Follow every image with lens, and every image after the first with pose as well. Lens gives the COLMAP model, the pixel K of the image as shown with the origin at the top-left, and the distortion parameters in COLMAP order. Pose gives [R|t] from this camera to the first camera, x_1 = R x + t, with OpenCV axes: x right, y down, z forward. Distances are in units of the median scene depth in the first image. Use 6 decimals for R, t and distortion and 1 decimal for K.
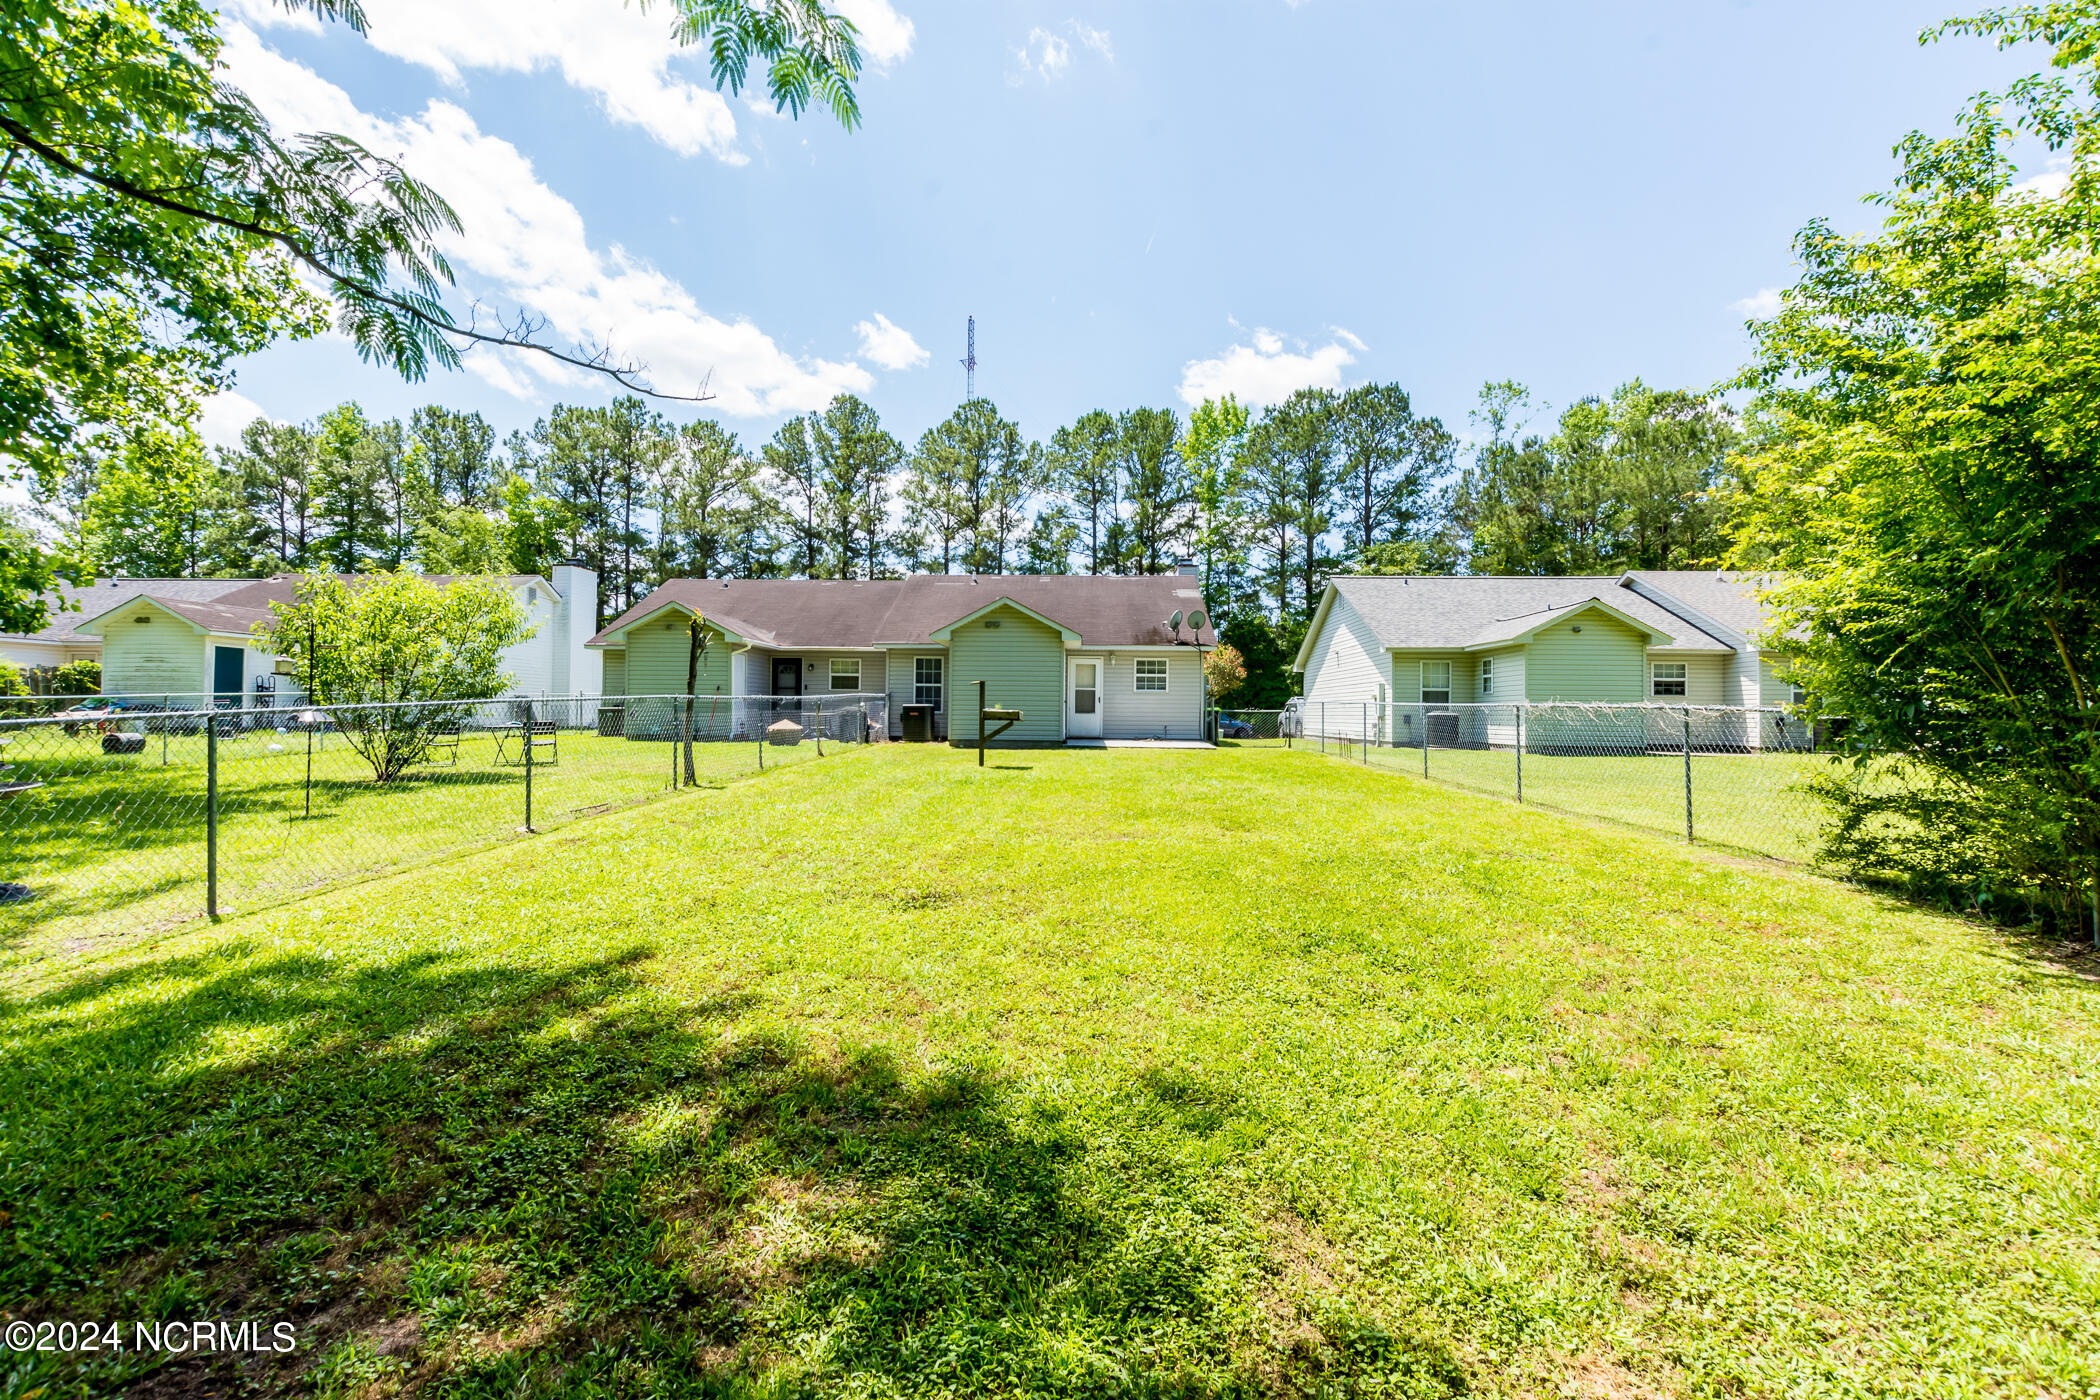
lens RADIAL K [[909.8, 0, 1046.7], [0, 909.8, 702.8], [0, 0, 1]] dist [0.009536, -0.001172]
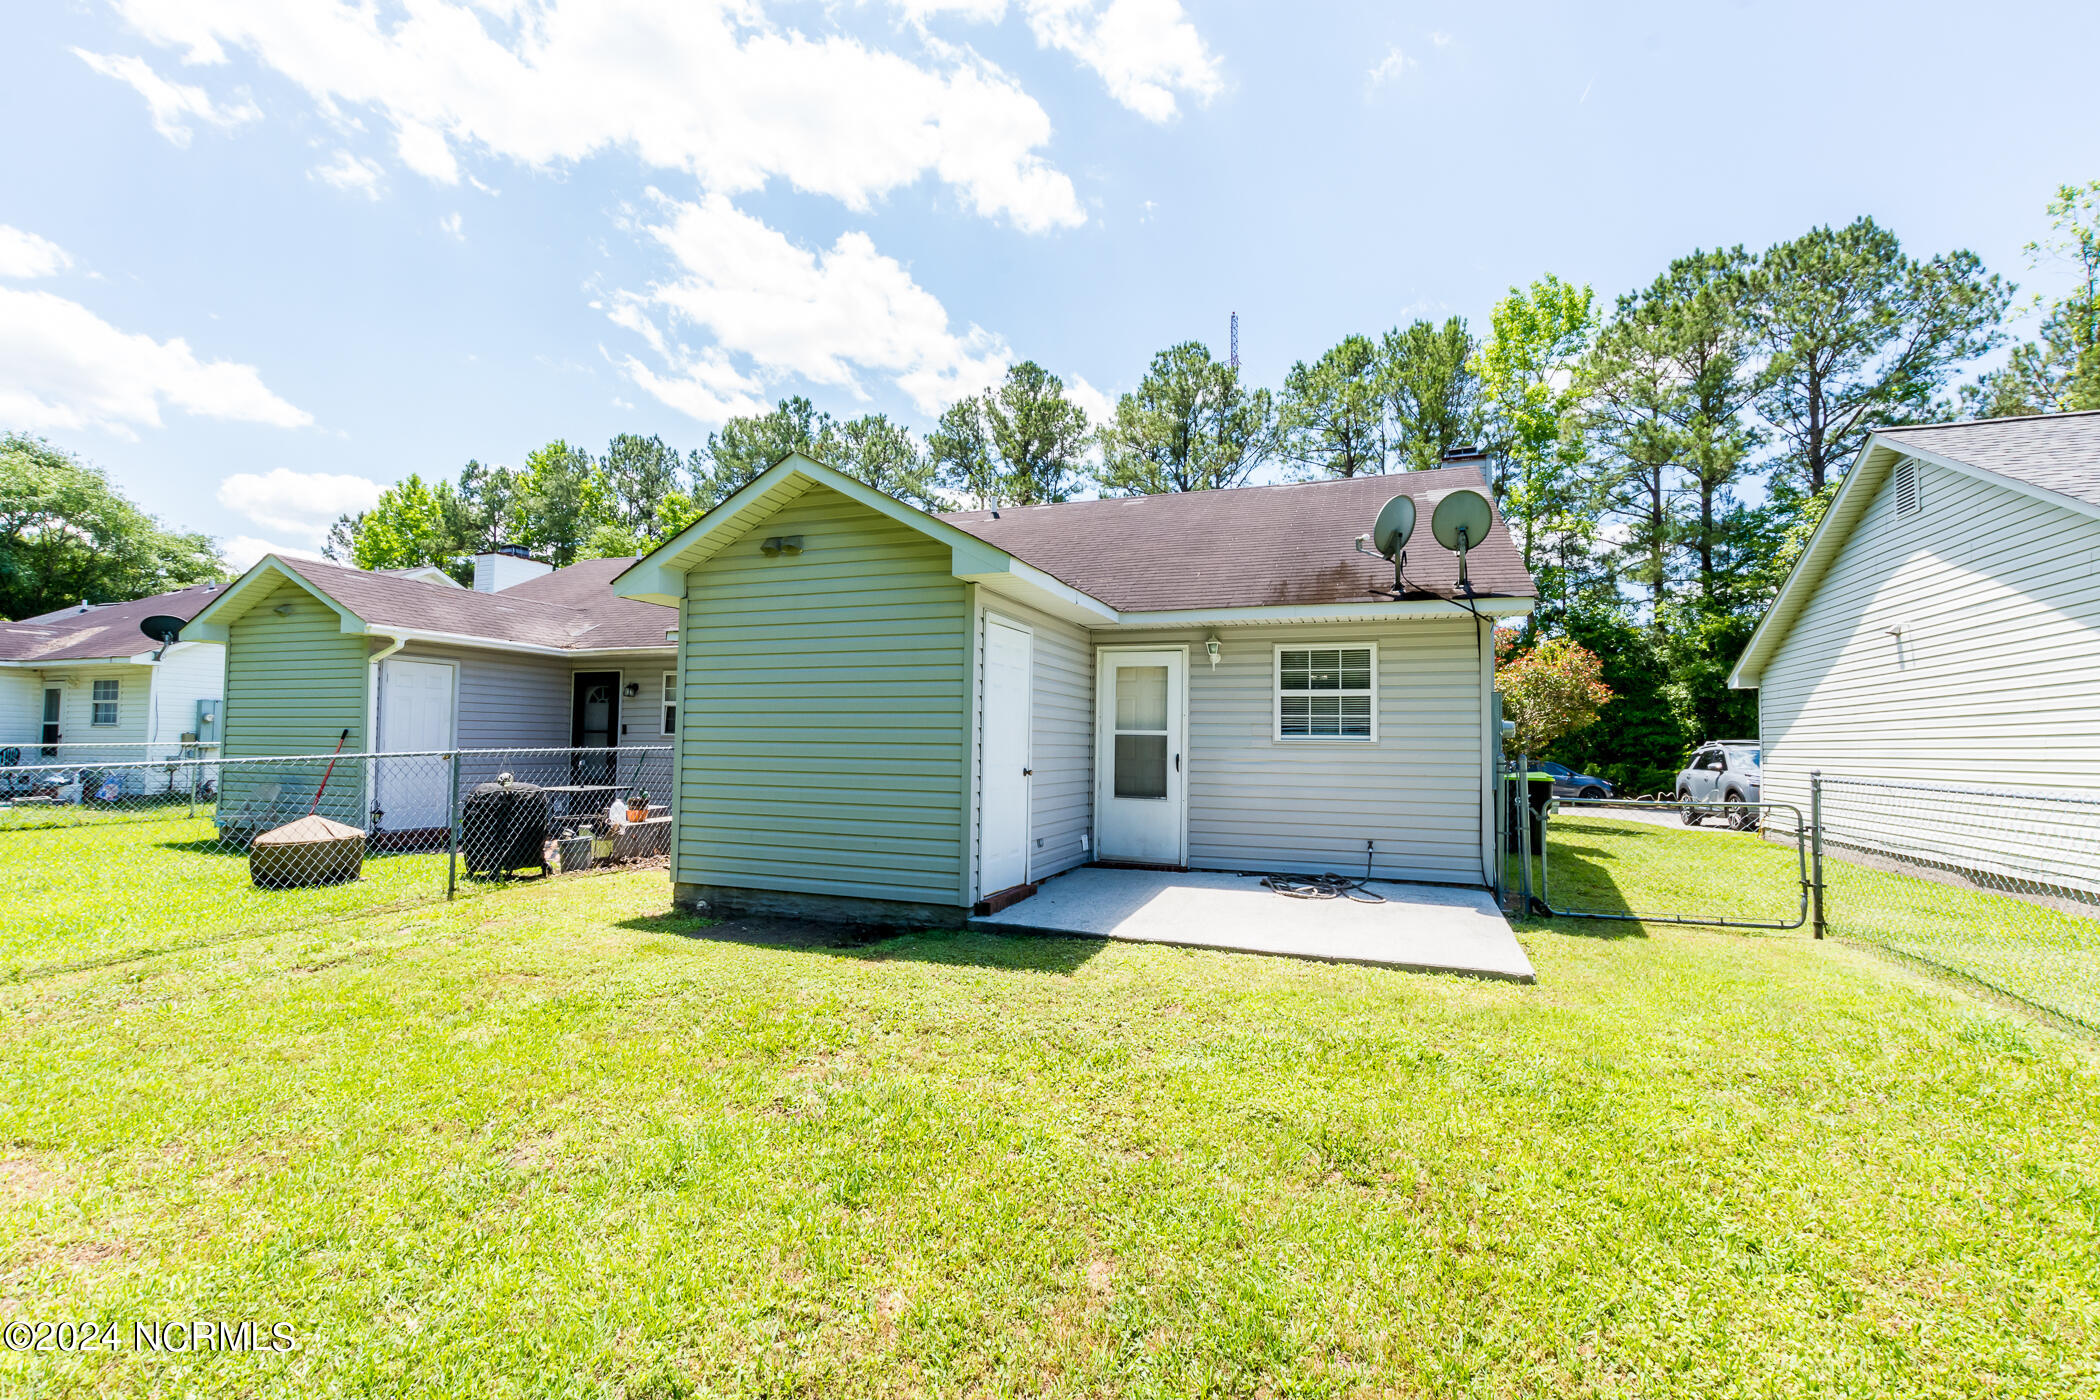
lens RADIAL K [[909.8, 0, 1052.0], [0, 909.8, 694.3], [0, 0, 1]] dist [0.009536, -0.001172]
pose [[0.950892, -0.014893, -0.309163, 0.050741], [-0.000108, 0.998826, -0.048447, -0.005421], [0.309521, 0.046101, 0.949774, 0.261791]]
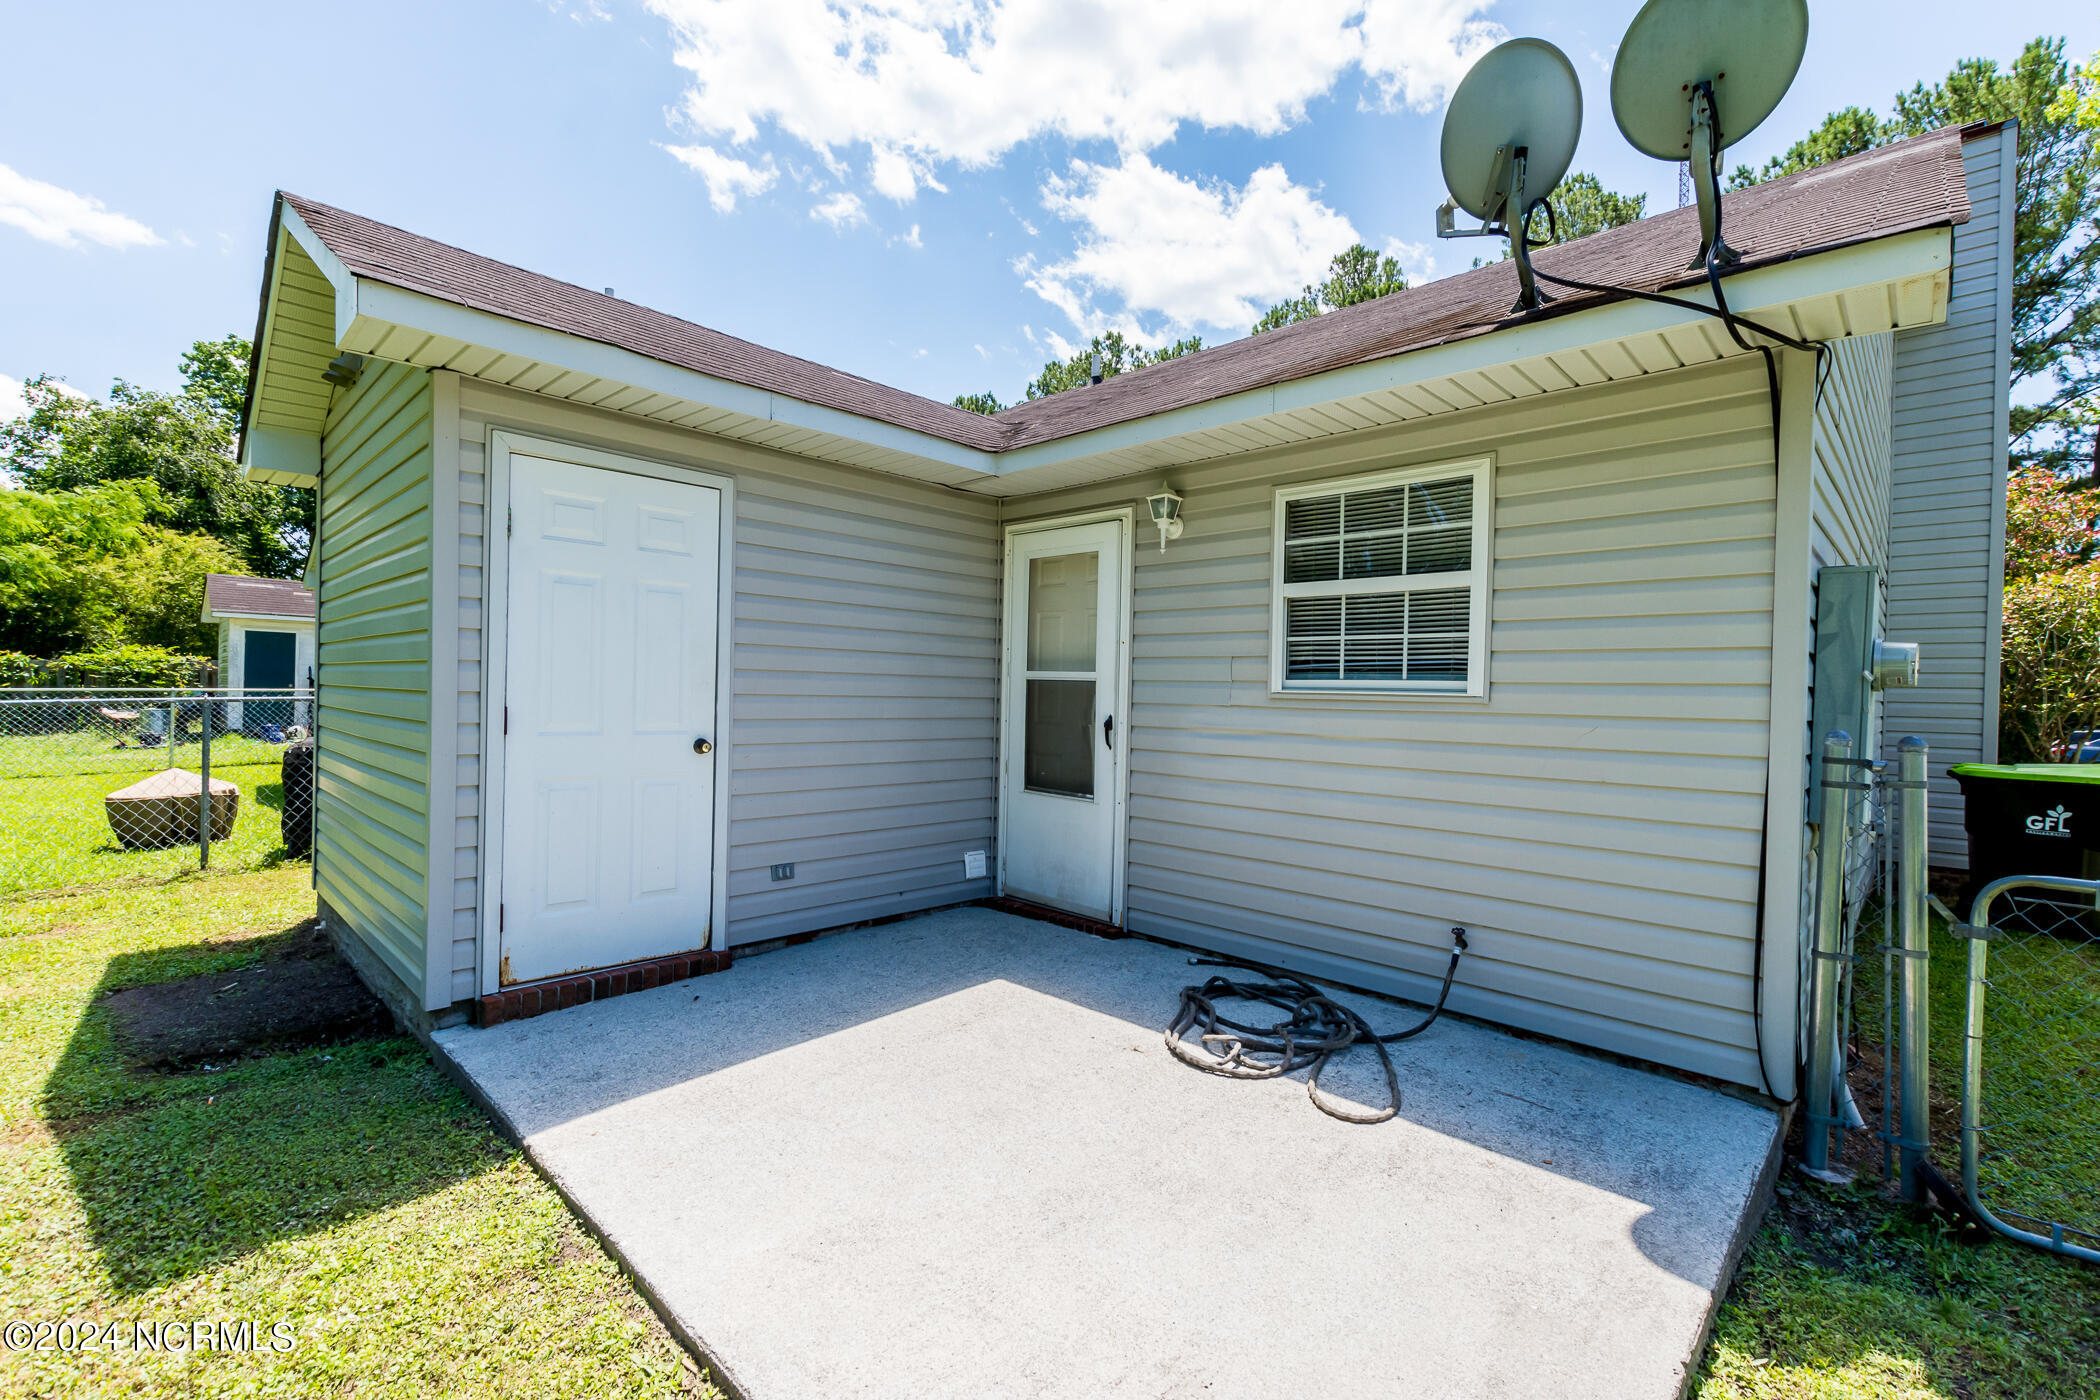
lens RADIAL K [[909.8, 0, 1053.4], [0, 909.8, 693.4], [0, 0, 1]] dist [0.009536, -0.001172]
pose [[0.747959, 0.008198, -0.663694, 0.073168], [-0.006520, 0.999966, 0.005004, -0.005174], [0.663713, 0.000584, 0.747987, 0.348504]]
